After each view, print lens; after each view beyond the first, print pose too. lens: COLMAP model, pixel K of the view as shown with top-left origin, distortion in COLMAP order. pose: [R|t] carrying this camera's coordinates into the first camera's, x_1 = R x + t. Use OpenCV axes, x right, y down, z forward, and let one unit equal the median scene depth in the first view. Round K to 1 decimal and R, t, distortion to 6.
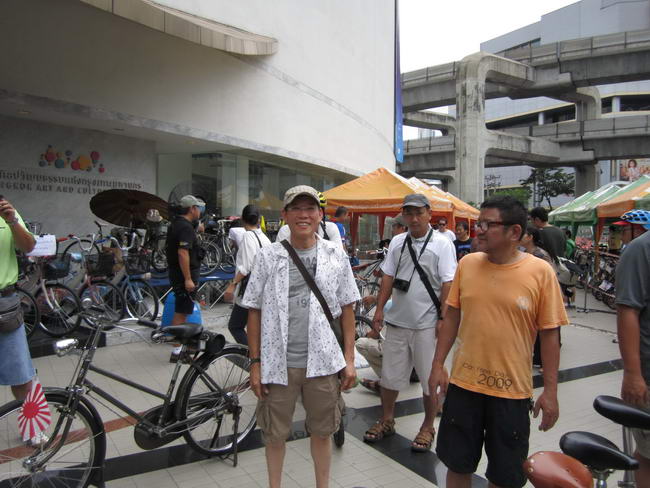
lens RADIAL K [[543.9, 0, 325.0], [0, 543.9, 244.0], [0, 0, 1]] dist [-0.055537, -0.004355]
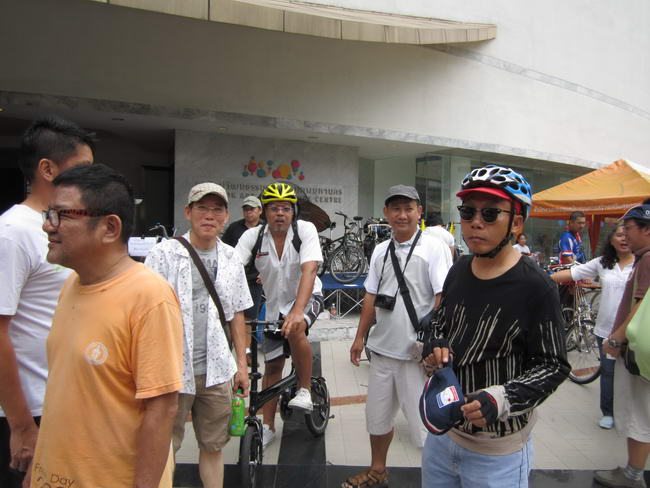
lens RADIAL K [[565.5, 0, 327.3], [0, 565.5, 254.7], [0, 0, 1]] dist [-0.067800, -0.011537]
pose [[0.863660, 0.022015, -0.503593, 0.184890], [-0.020352, 0.999754, 0.008801, 0.001459], [0.503663, 0.002648, 0.863896, 0.080733]]
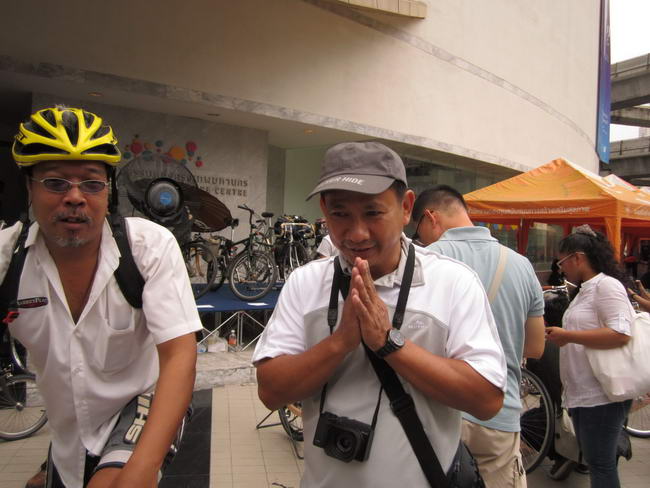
lens RADIAL K [[543.9, 0, 325.0], [0, 543.9, 244.0], [0, 0, 1]] dist [-0.055537, -0.004355]
pose [[0.935921, 0.035826, -0.350383, 0.083550], [-0.041136, 0.999124, -0.007721, -0.010386], [0.349800, 0.021639, 0.936575, 0.264424]]
